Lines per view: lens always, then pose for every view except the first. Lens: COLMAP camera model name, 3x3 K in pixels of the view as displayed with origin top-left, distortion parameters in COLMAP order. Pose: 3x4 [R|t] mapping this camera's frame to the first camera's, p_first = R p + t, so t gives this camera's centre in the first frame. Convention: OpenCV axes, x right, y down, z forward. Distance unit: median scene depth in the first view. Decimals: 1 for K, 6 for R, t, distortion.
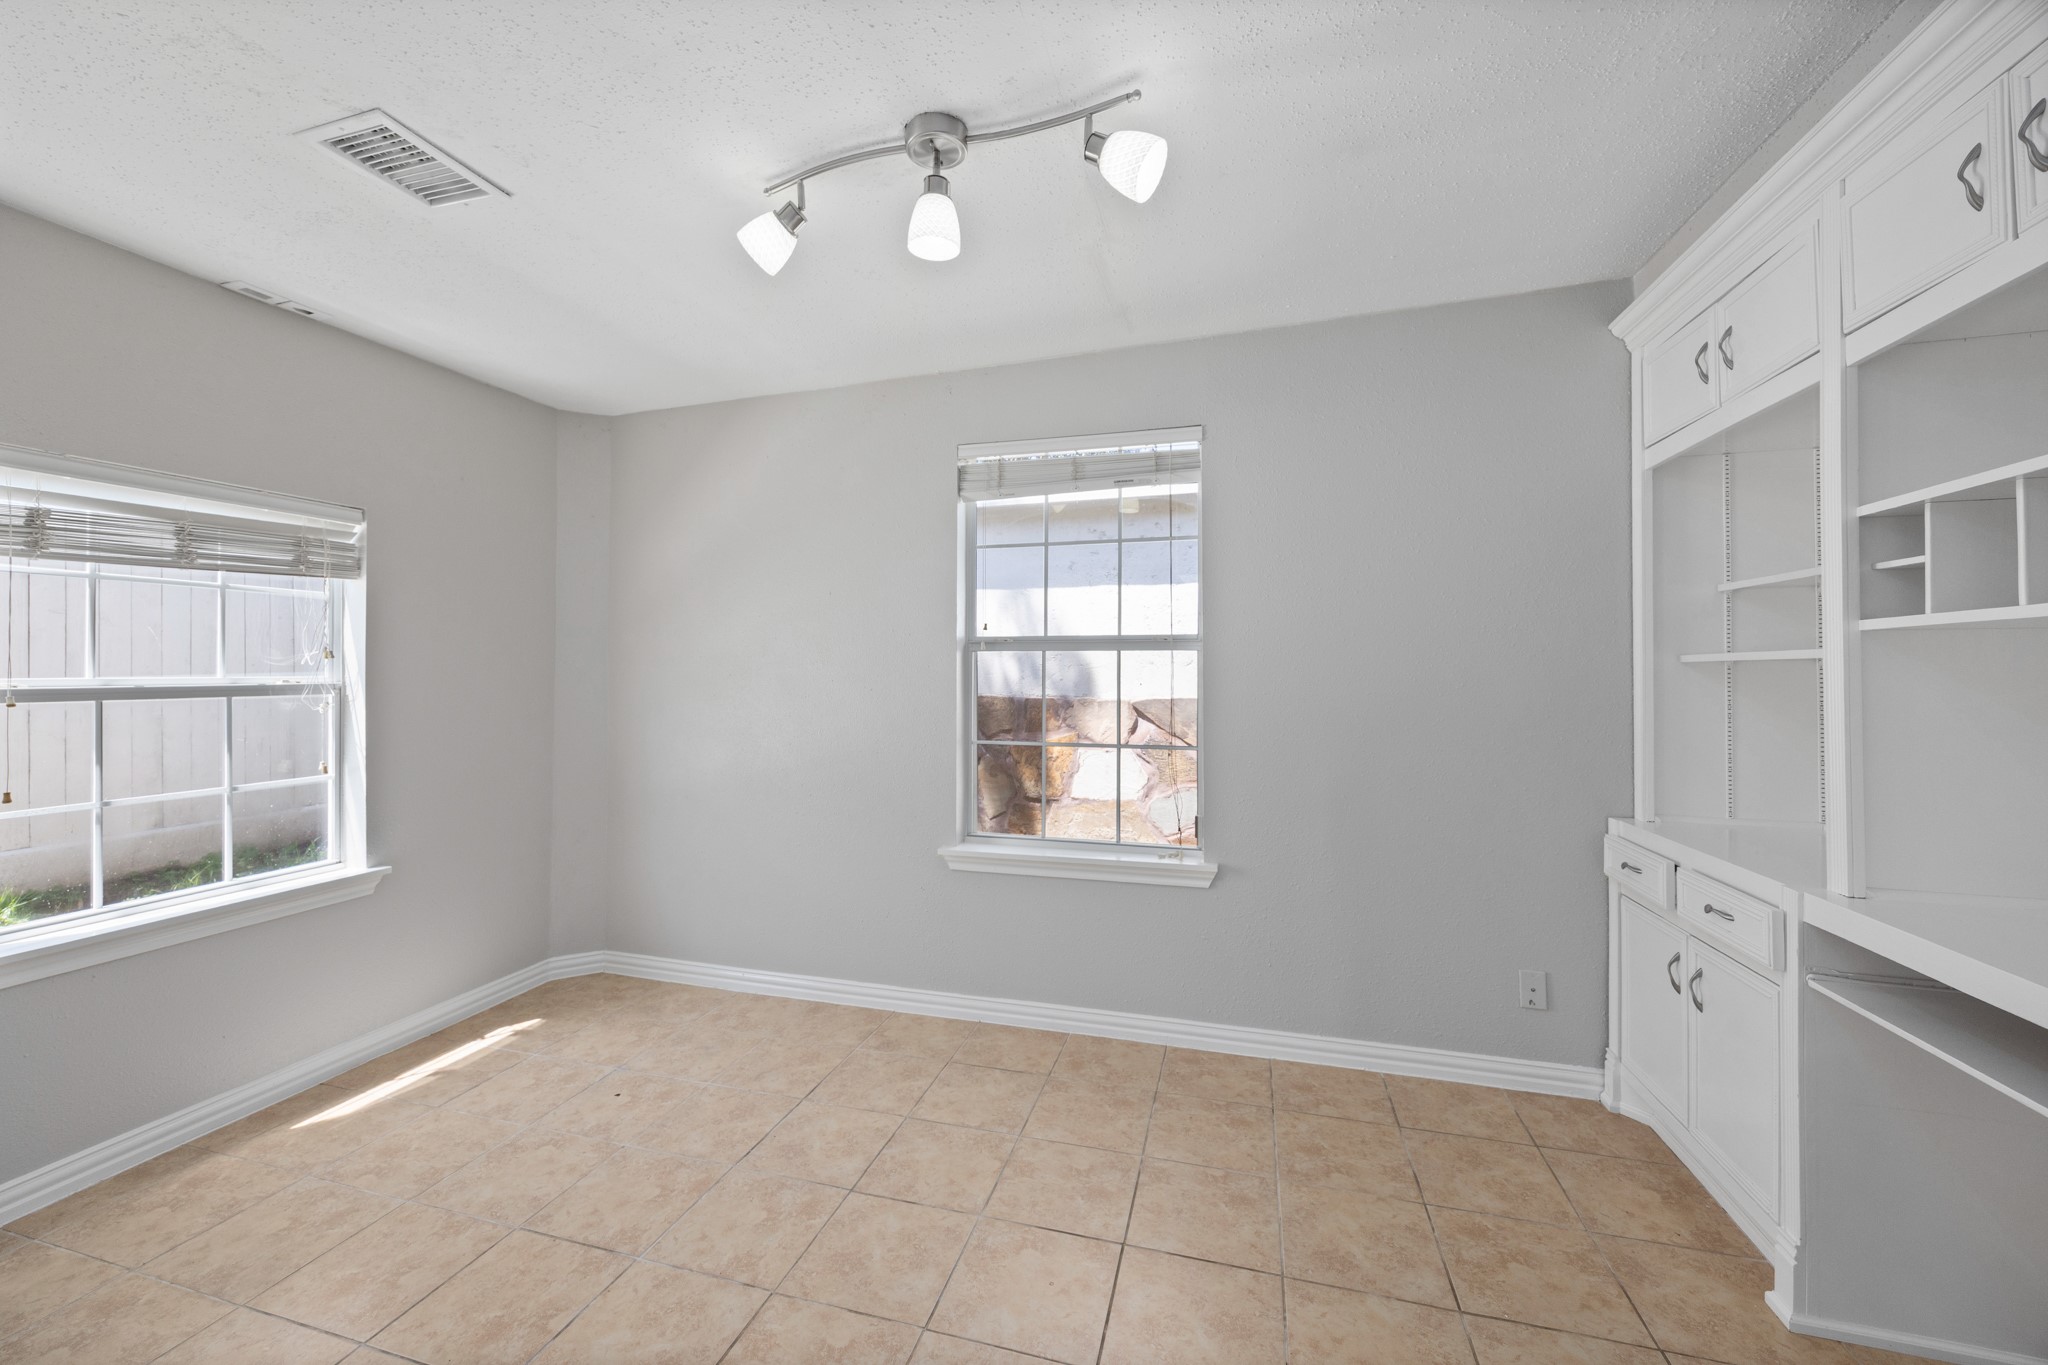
lens RADIAL K [[785.9, 0, 1019.9], [0, 785.9, 675.7], [0, 0, 1]] dist [0.001314, 0.000429]
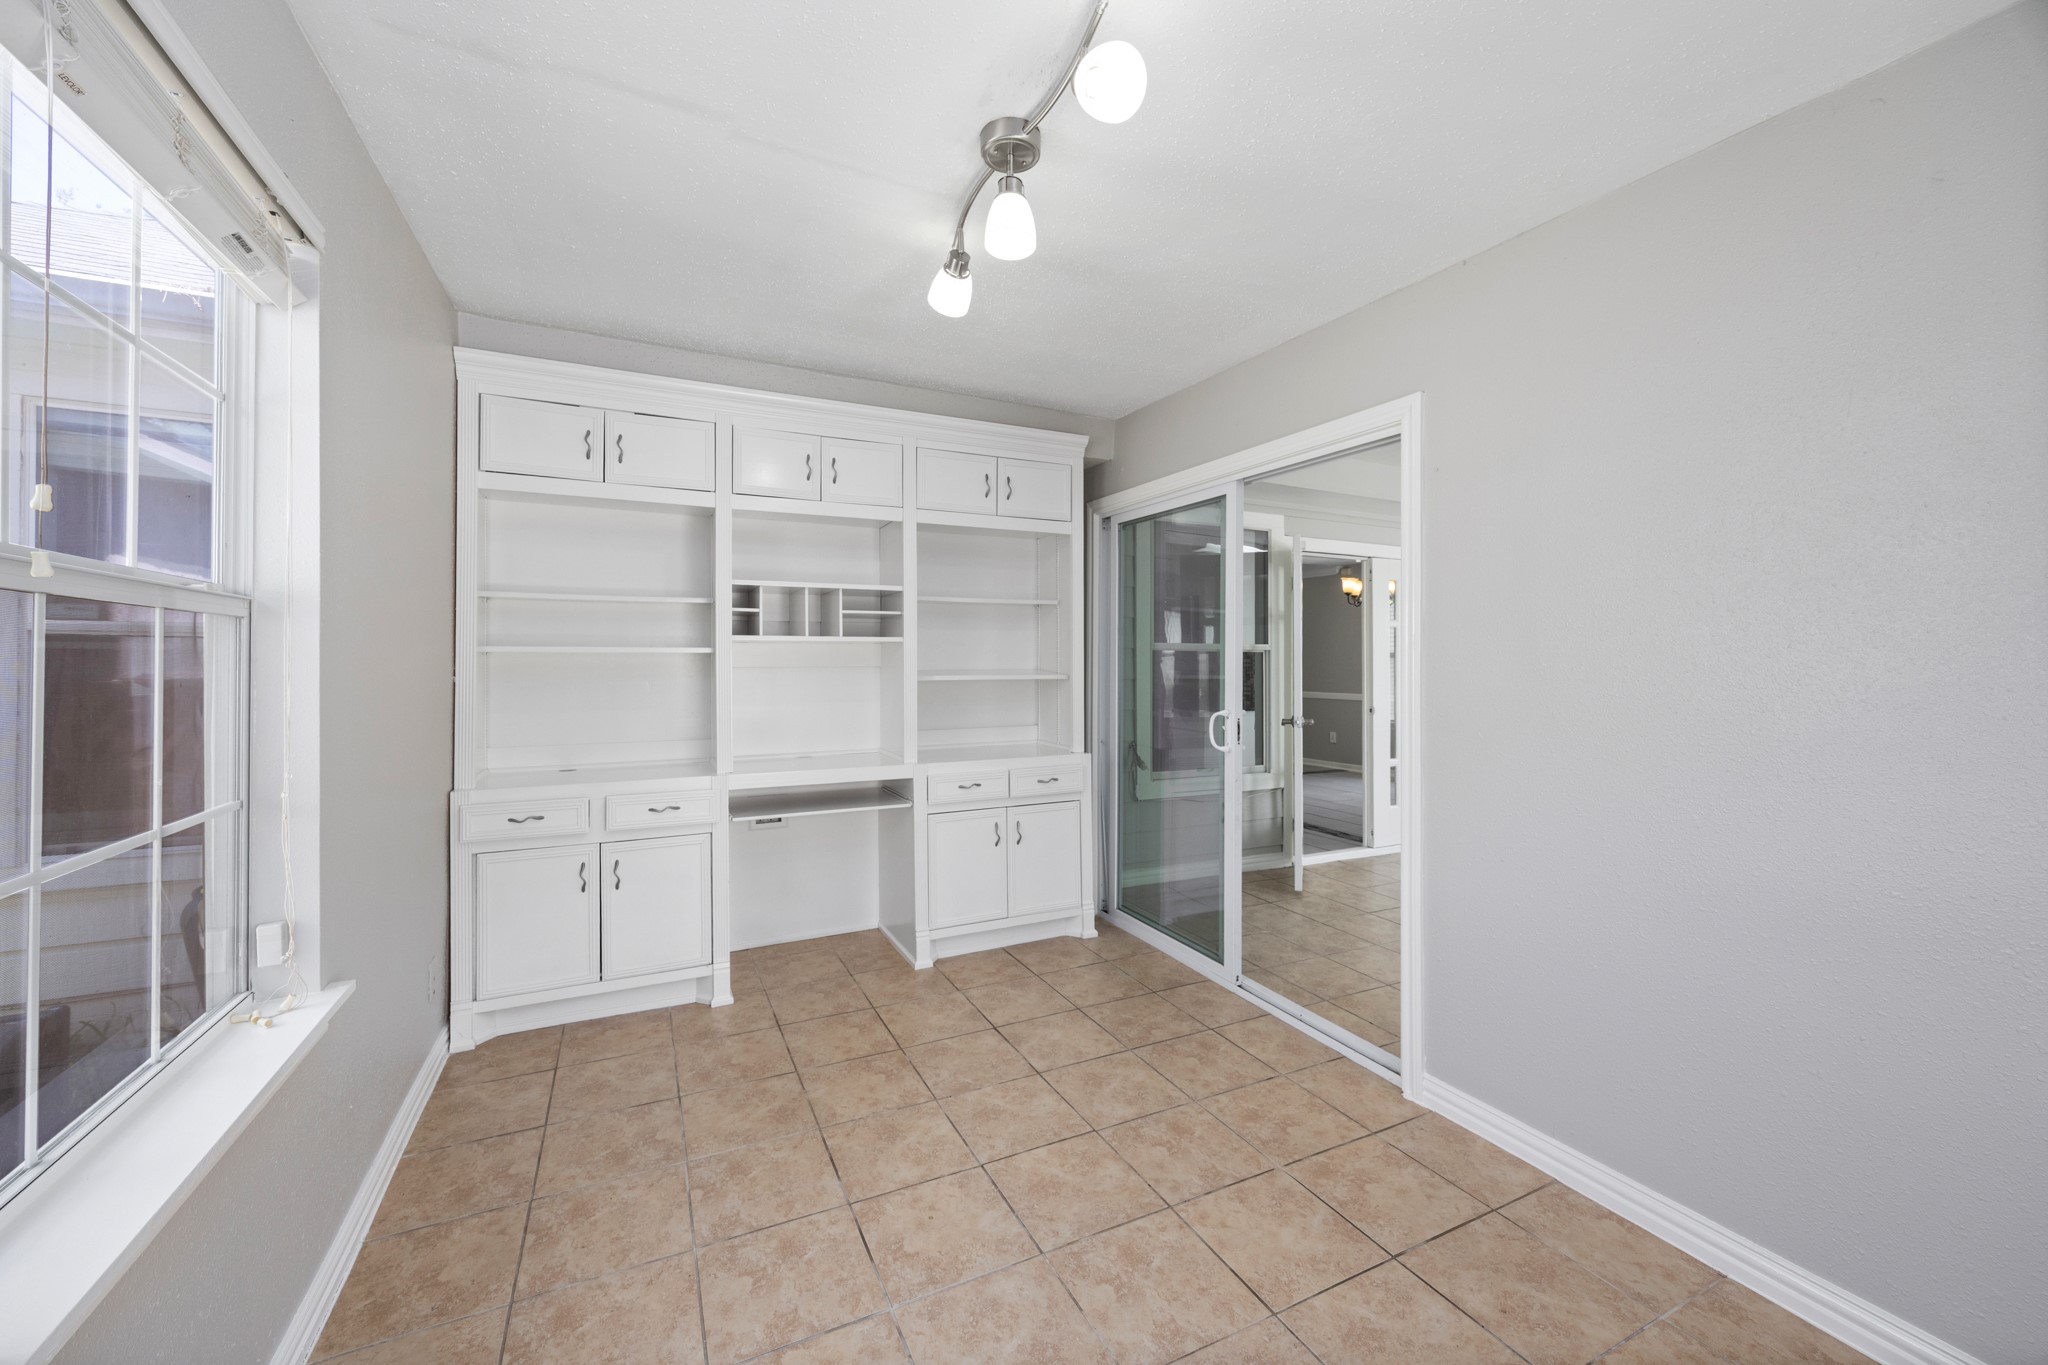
lens RADIAL K [[785.9, 0, 1025.2], [0, 785.9, 665.1], [0, 0, 1]] dist [0.001314, 0.000429]
pose [[-0.663435, -0.001905, 0.748231, -0.735571], [0.000343, 0.999996, 0.002850, 0.002752], [-0.748234, 0.002148, -0.663432, 1.386870]]
